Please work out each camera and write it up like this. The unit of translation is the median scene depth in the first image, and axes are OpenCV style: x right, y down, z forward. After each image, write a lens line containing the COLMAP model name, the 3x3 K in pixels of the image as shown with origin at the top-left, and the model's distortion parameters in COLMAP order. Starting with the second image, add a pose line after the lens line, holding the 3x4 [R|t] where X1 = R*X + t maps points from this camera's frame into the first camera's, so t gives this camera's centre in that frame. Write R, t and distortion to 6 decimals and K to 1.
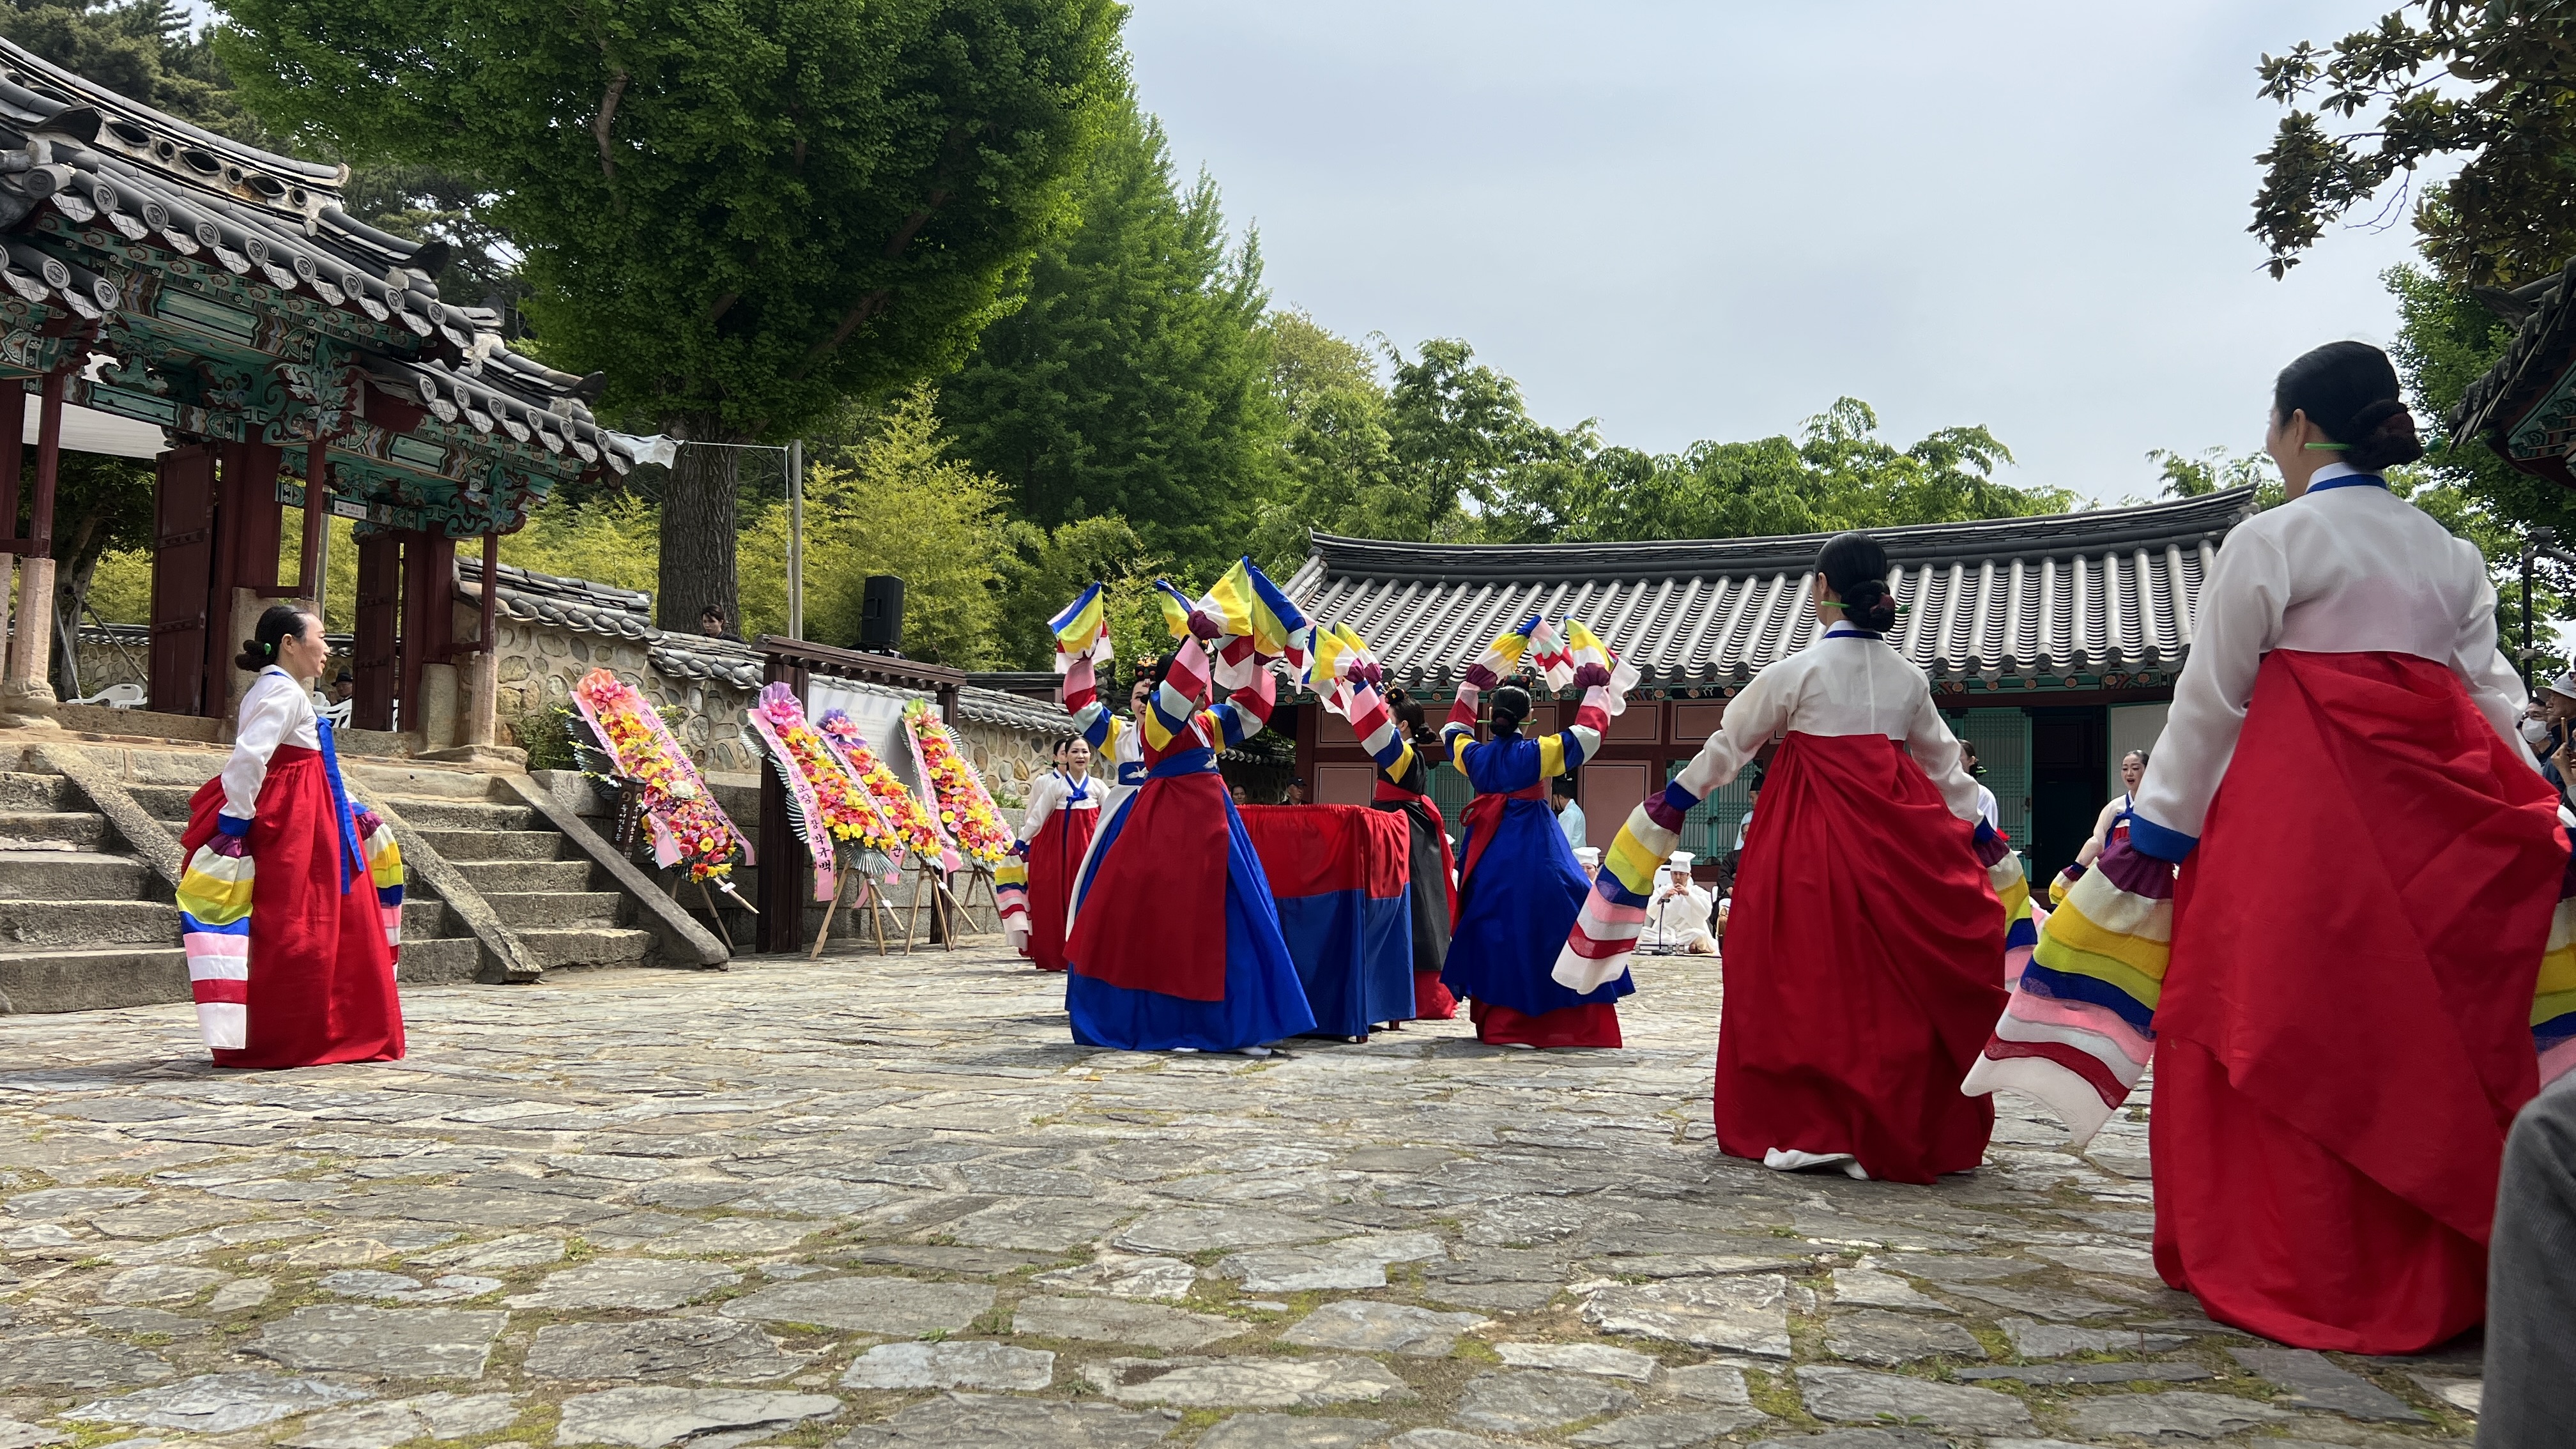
lens RADIAL K [[1938.7, 0, 1294.1], [0, 1938.7, 741.6], [0, 0, 1]] dist [0.058020, -0.060613]
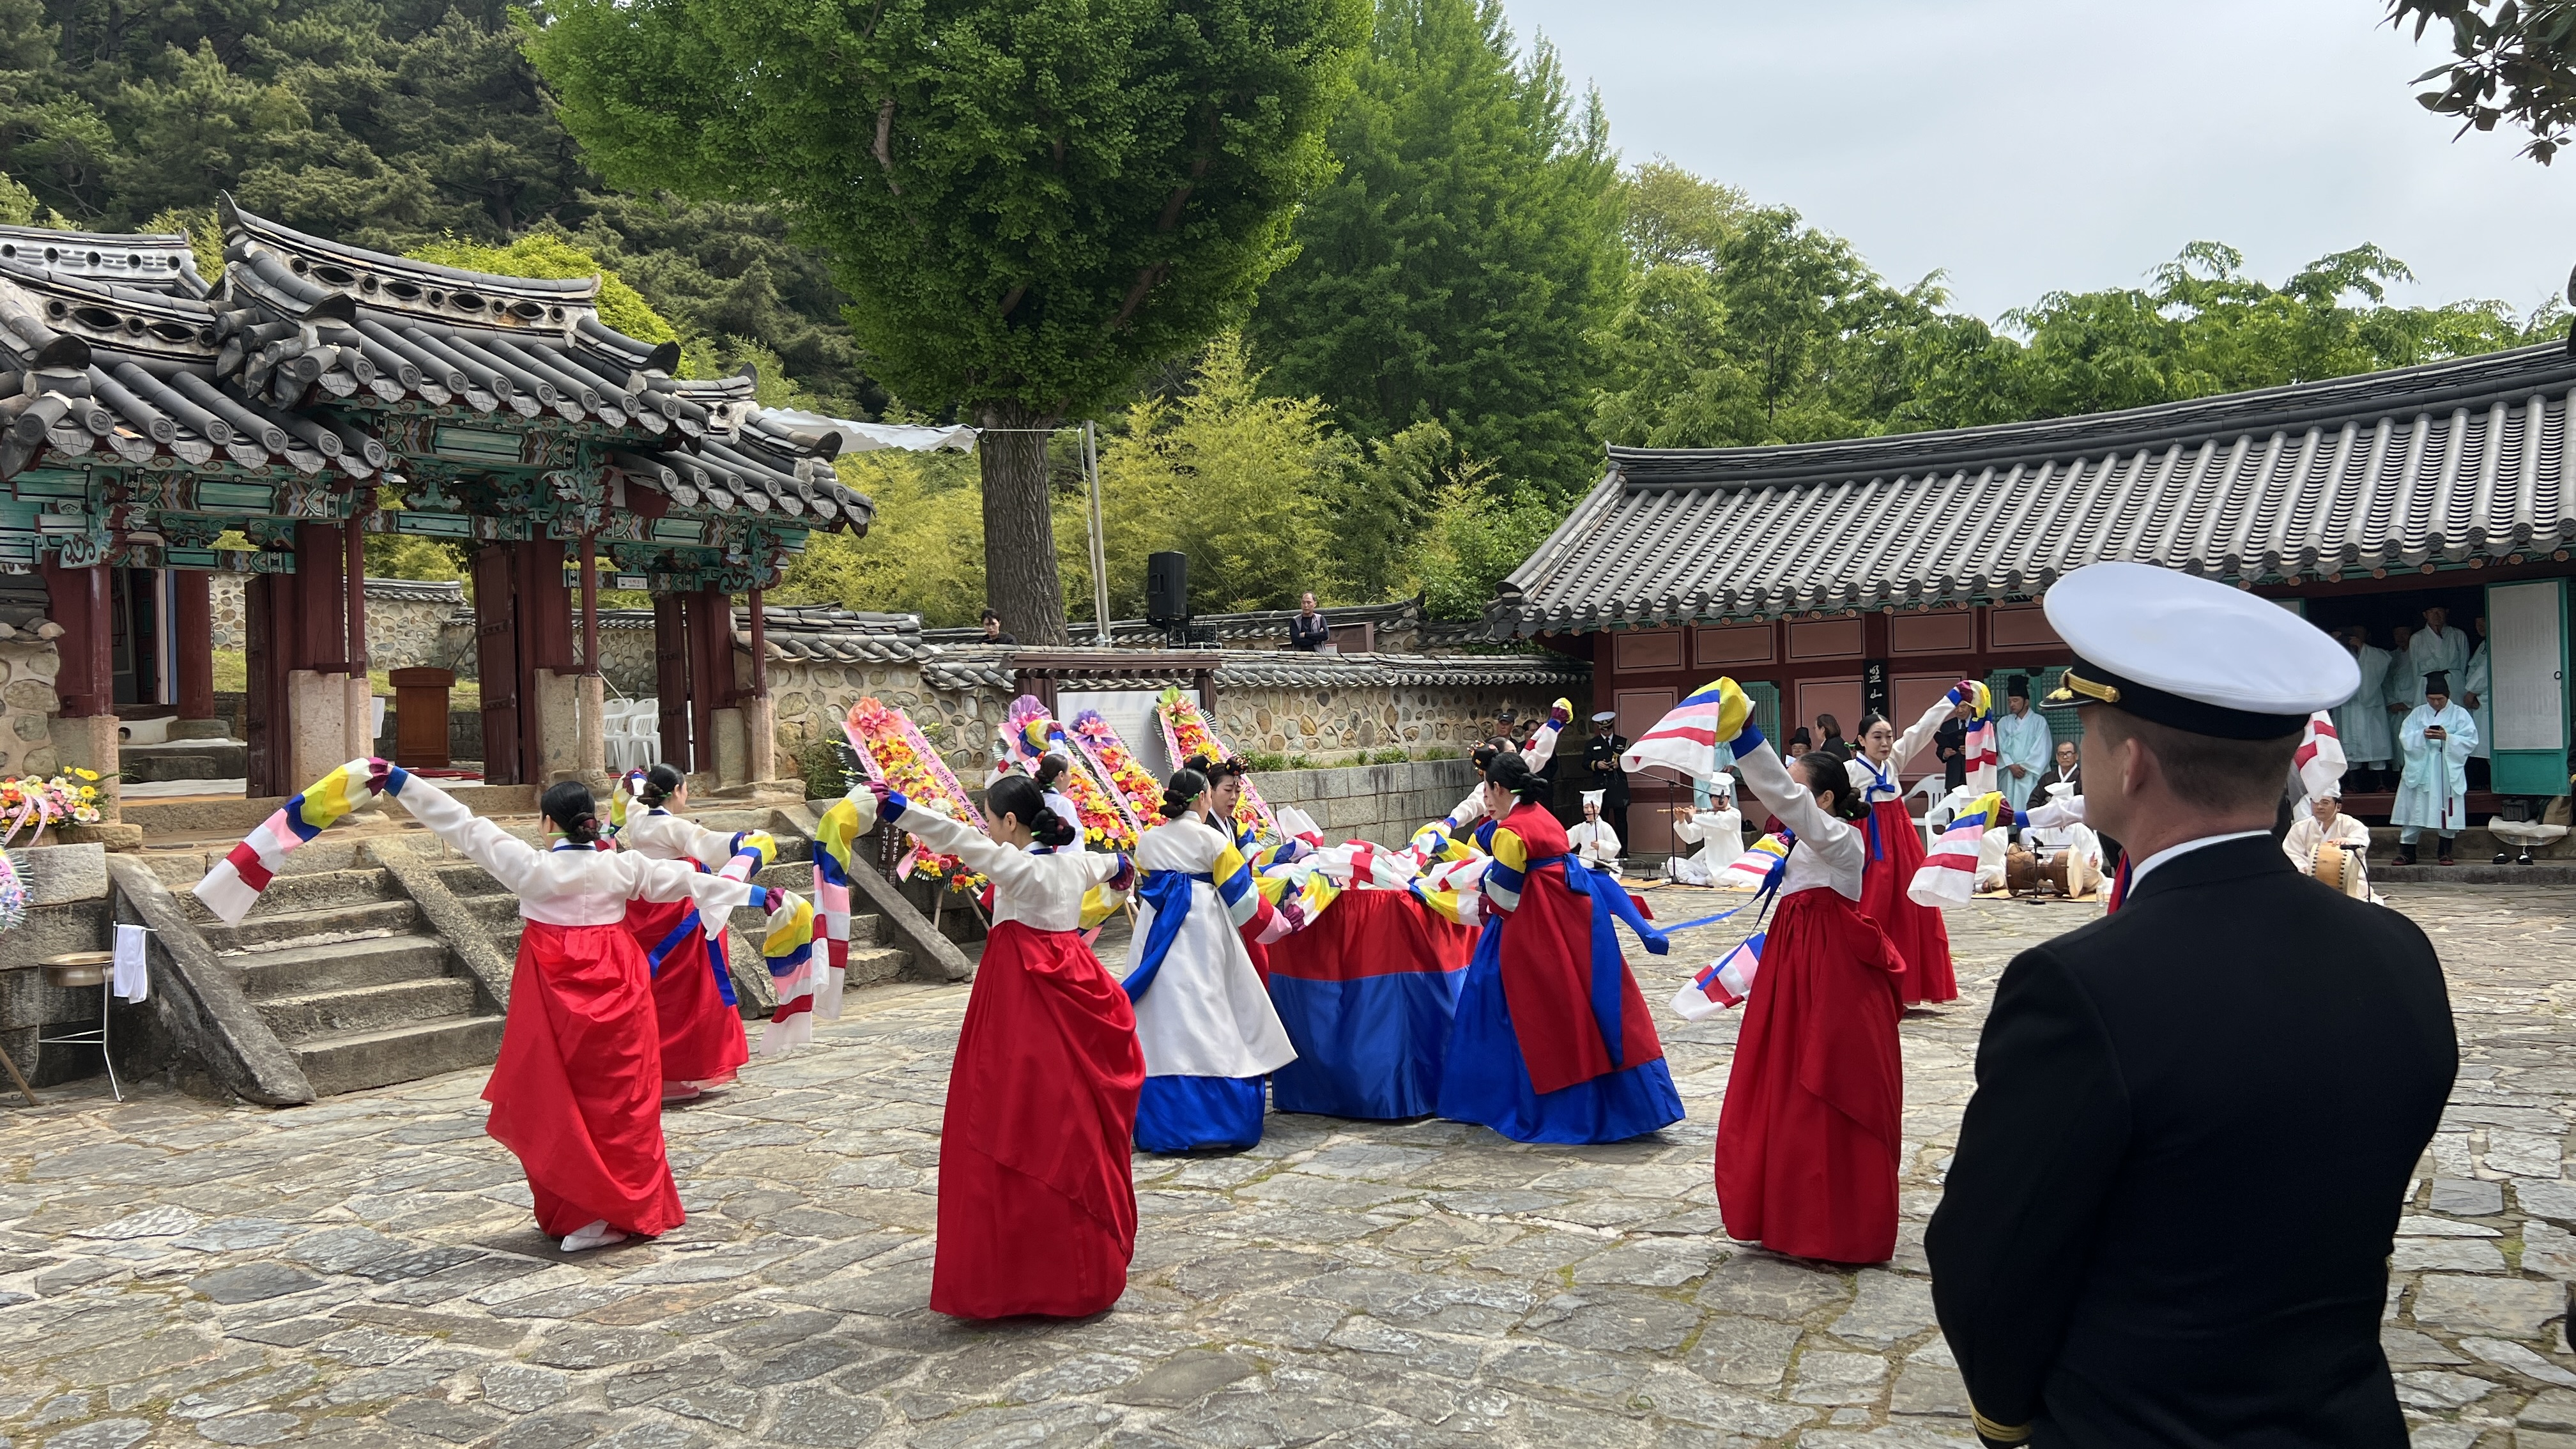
lens RADIAL K [[1939.6, 0, 1272.5], [0, 1939.6, 731.2], [0, 0, 1]] dist [0.047529, -0.042797]
pose [[0.968367, -0.058874, -0.242487, 0.130565], [0.076378, 0.995060, 0.063422, -0.071050], [0.237555, -0.079936, 0.968079, -0.003219]]
